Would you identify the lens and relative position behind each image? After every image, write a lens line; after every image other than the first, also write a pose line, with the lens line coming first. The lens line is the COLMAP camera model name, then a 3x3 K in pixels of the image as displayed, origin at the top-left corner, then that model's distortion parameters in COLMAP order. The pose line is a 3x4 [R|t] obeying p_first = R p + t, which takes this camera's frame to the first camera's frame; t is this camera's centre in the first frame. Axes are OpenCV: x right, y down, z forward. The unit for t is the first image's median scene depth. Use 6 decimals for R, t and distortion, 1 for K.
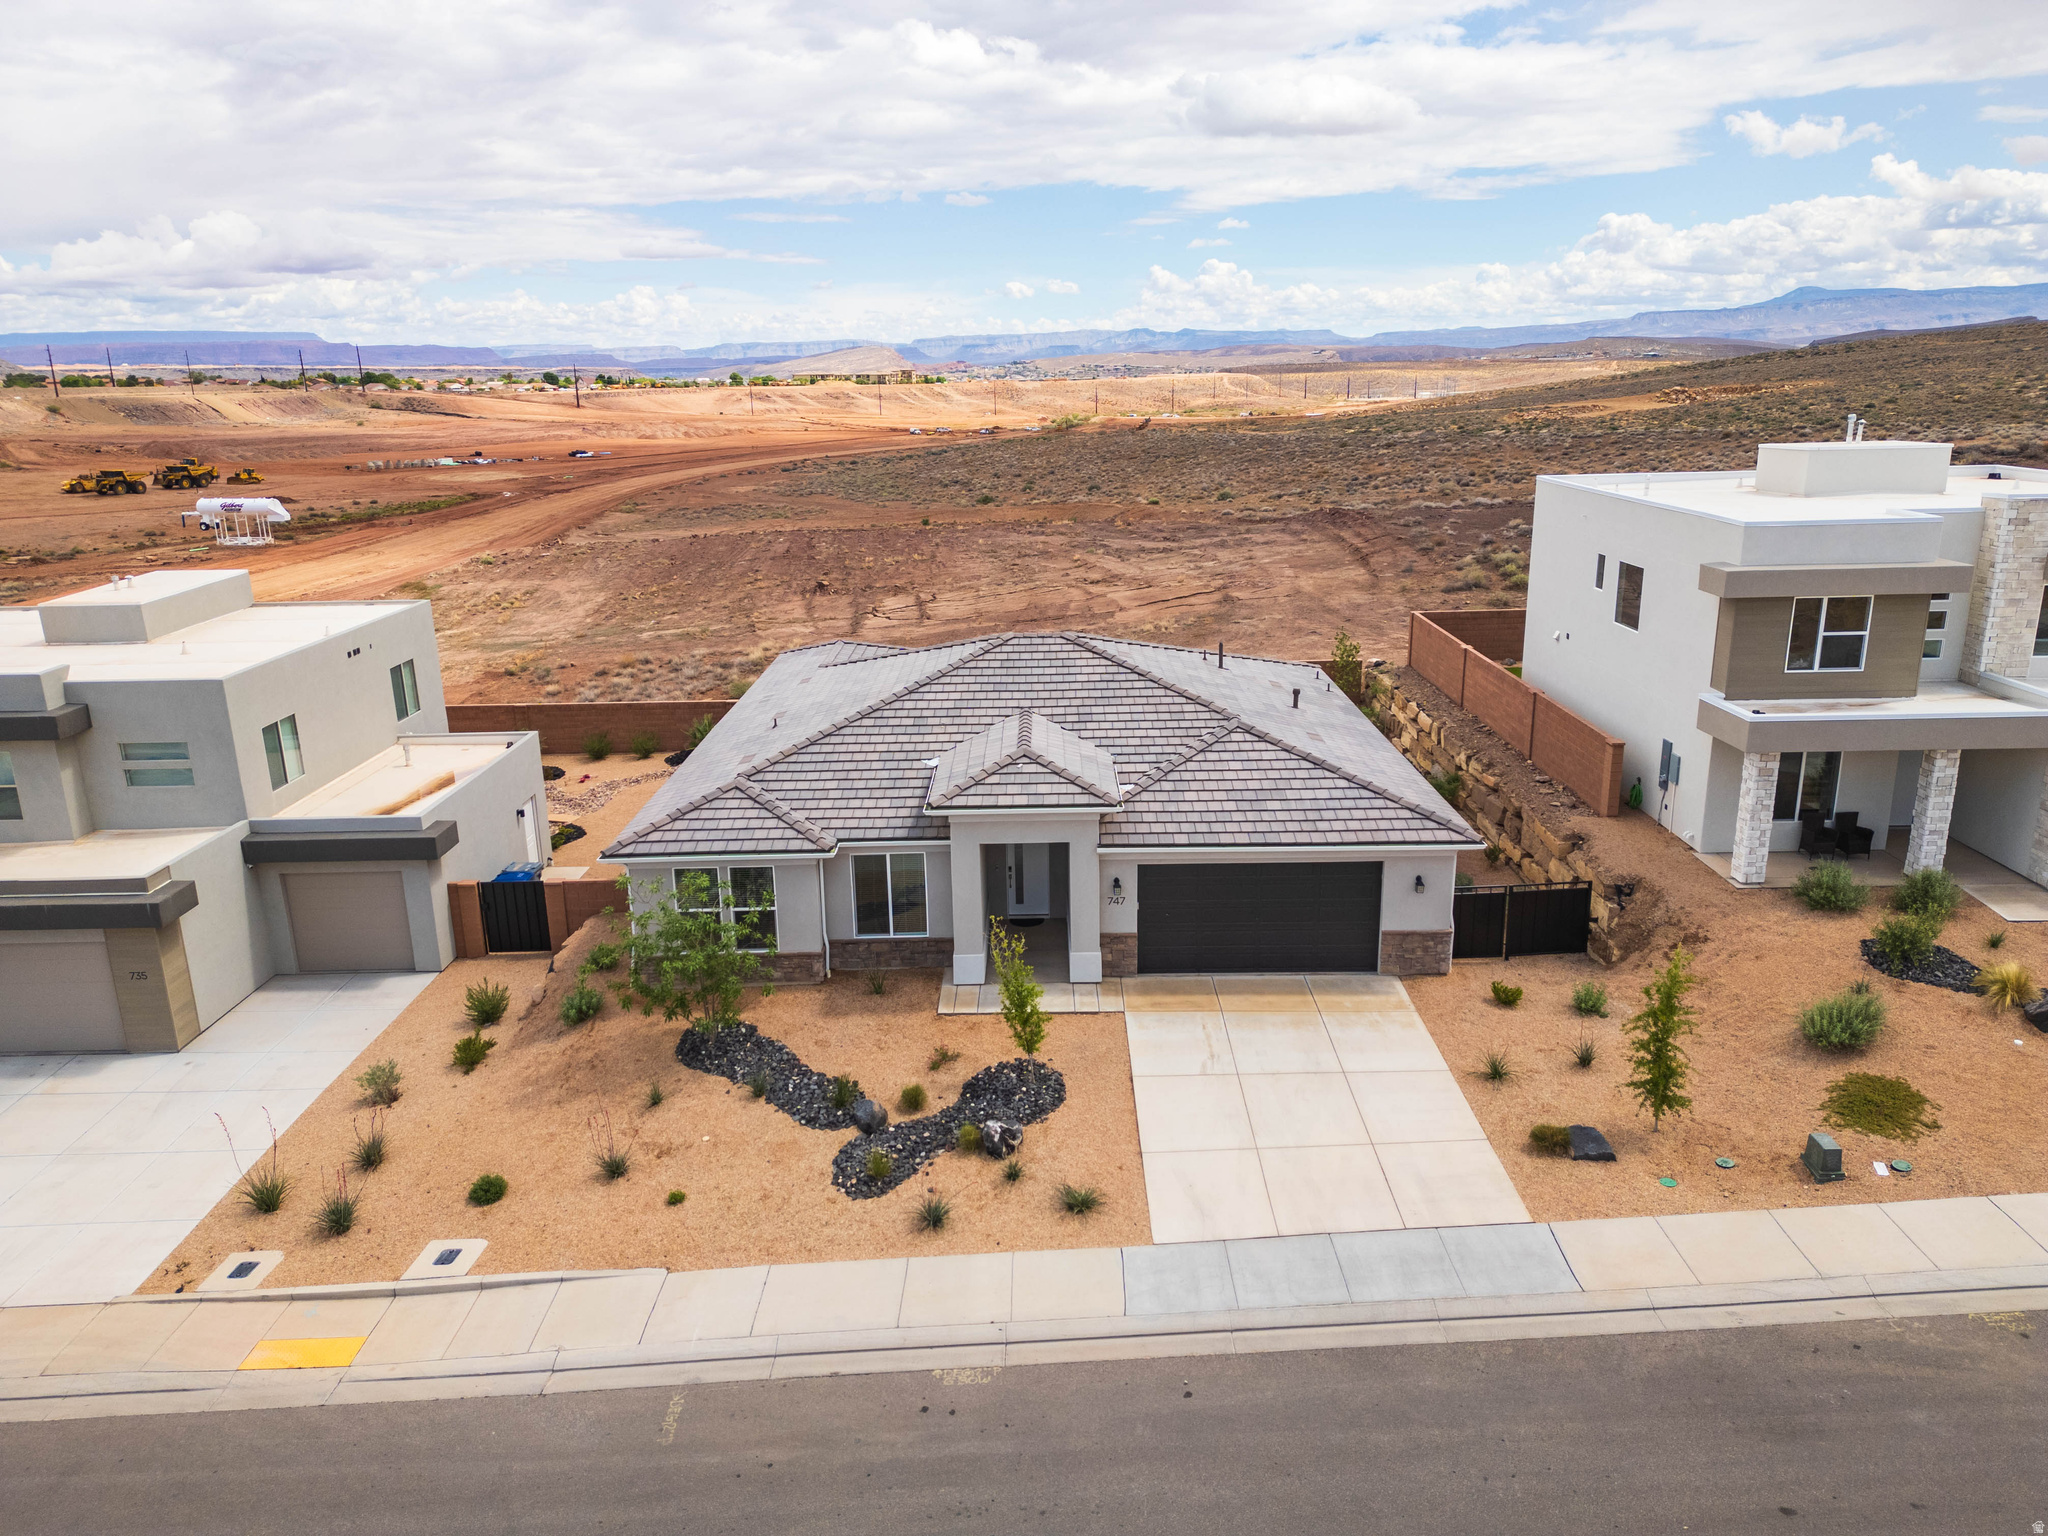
lens RADIAL K [[1434.3, 0, 1024.0], [0, 1434.3, 768.0], [0, 0, 1]] dist [0.077222, -0.072800]
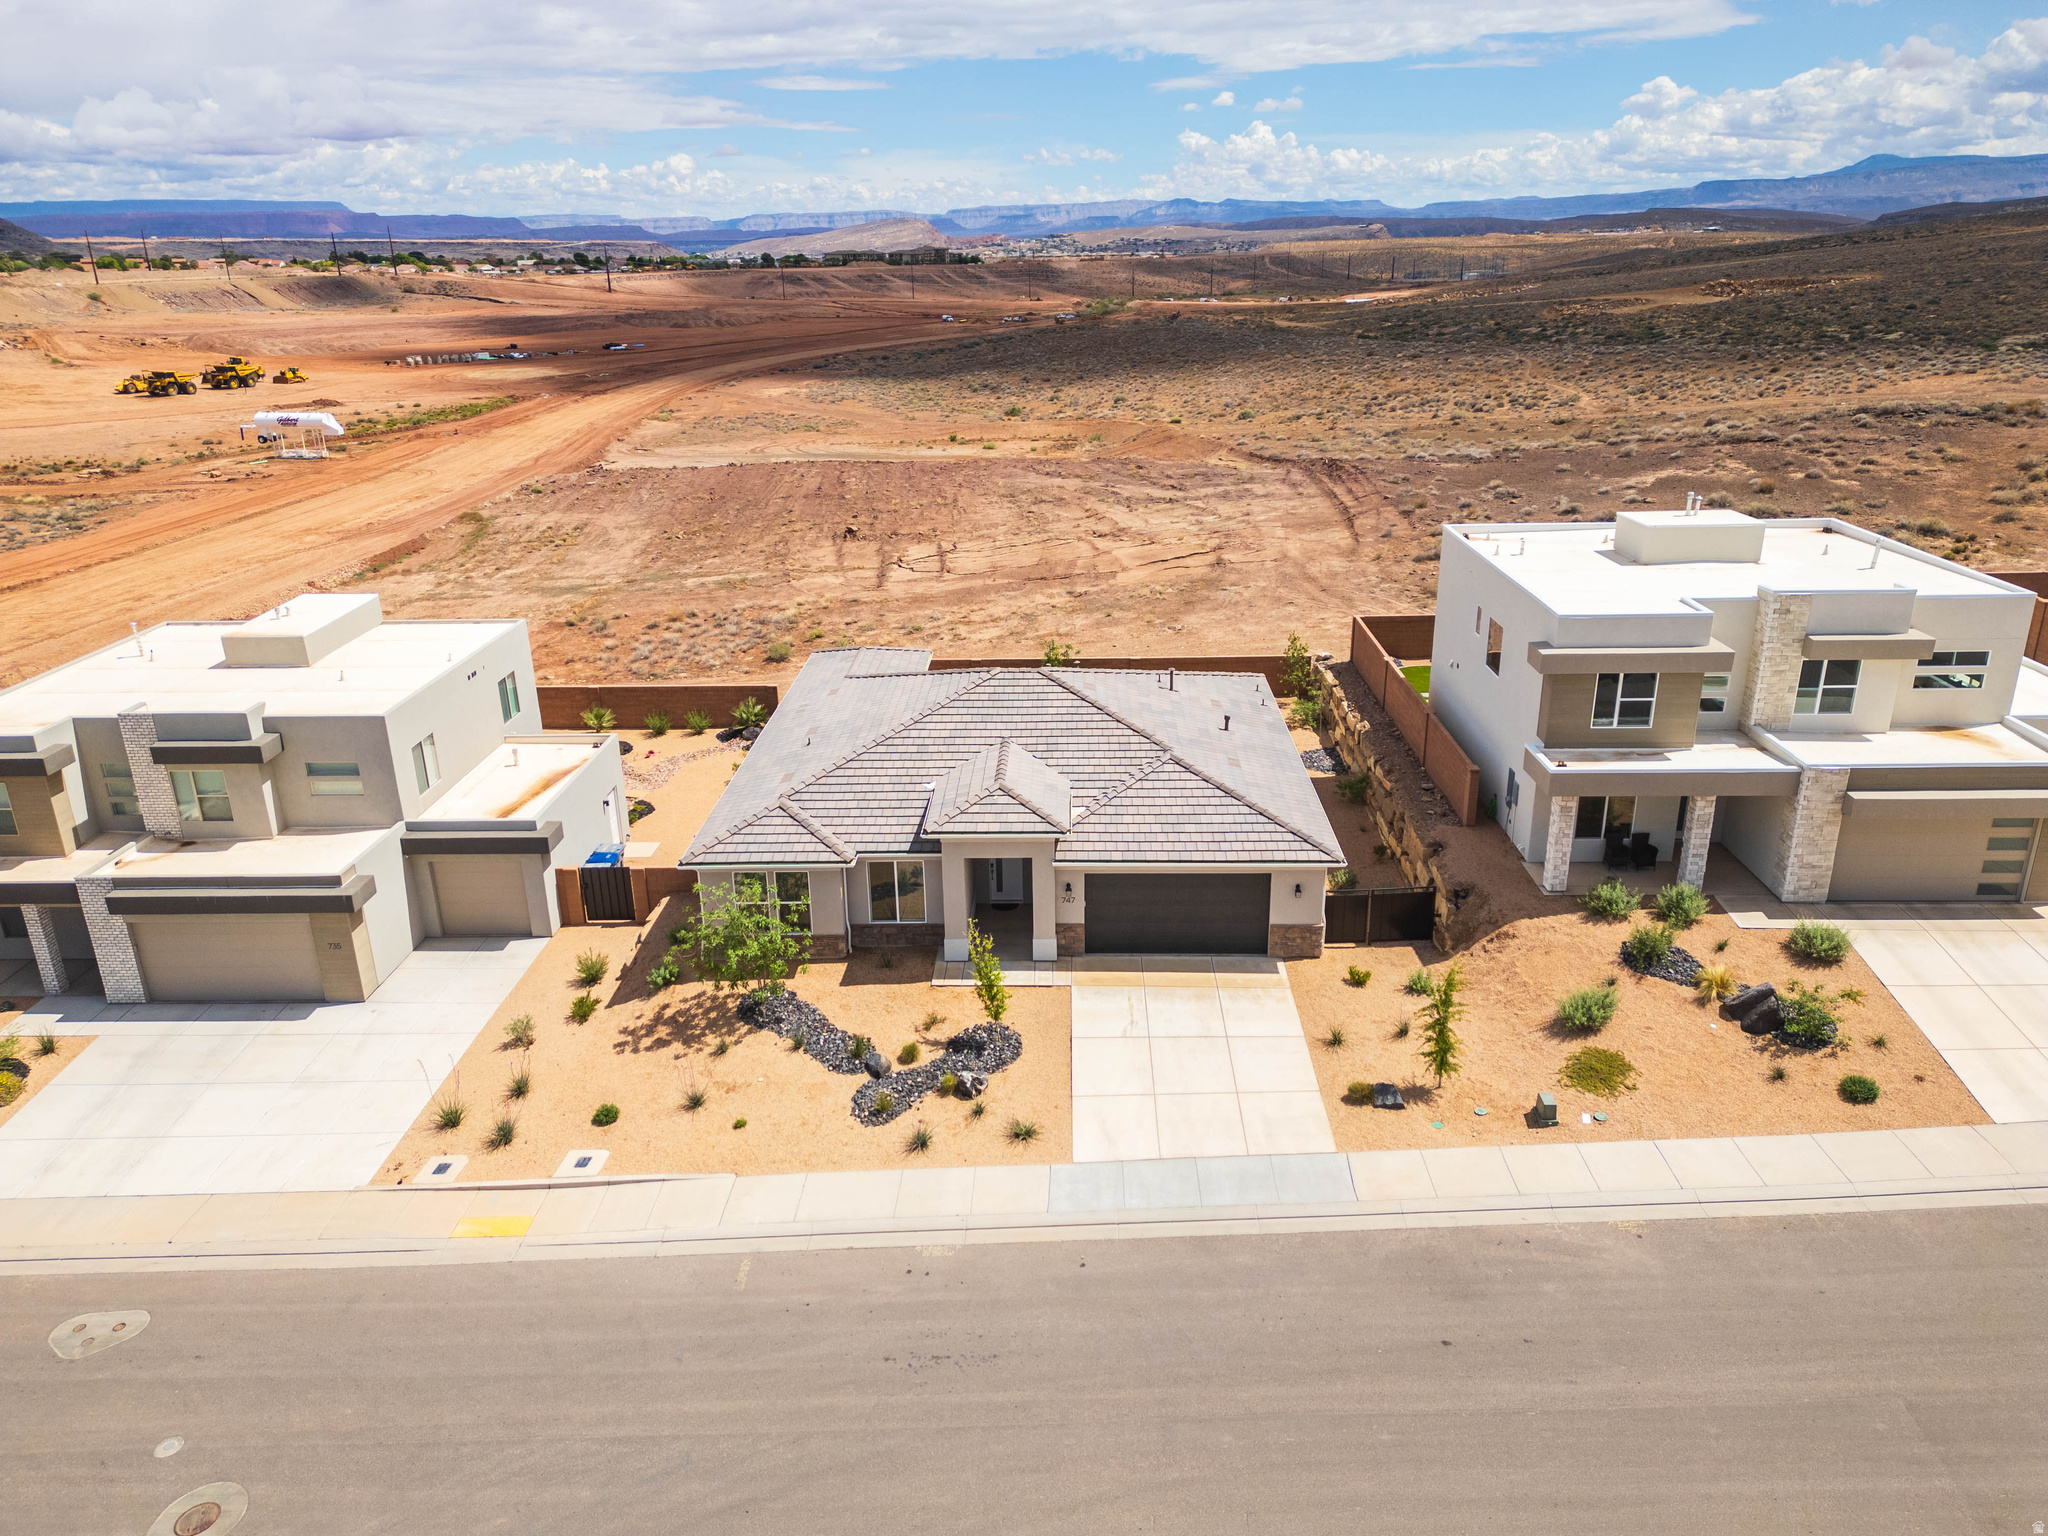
lens RADIAL K [[1434.3, 0, 1024.0], [0, 1434.3, 768.0], [0, 0, 1]] dist [0.077222, -0.072800]
pose [[0.999698, 0.009933, -0.022464, 0.050584], [-0.008116, 0.996796, 0.079579, -0.128226], [0.023182, -0.079373, 0.996575, -0.290513]]
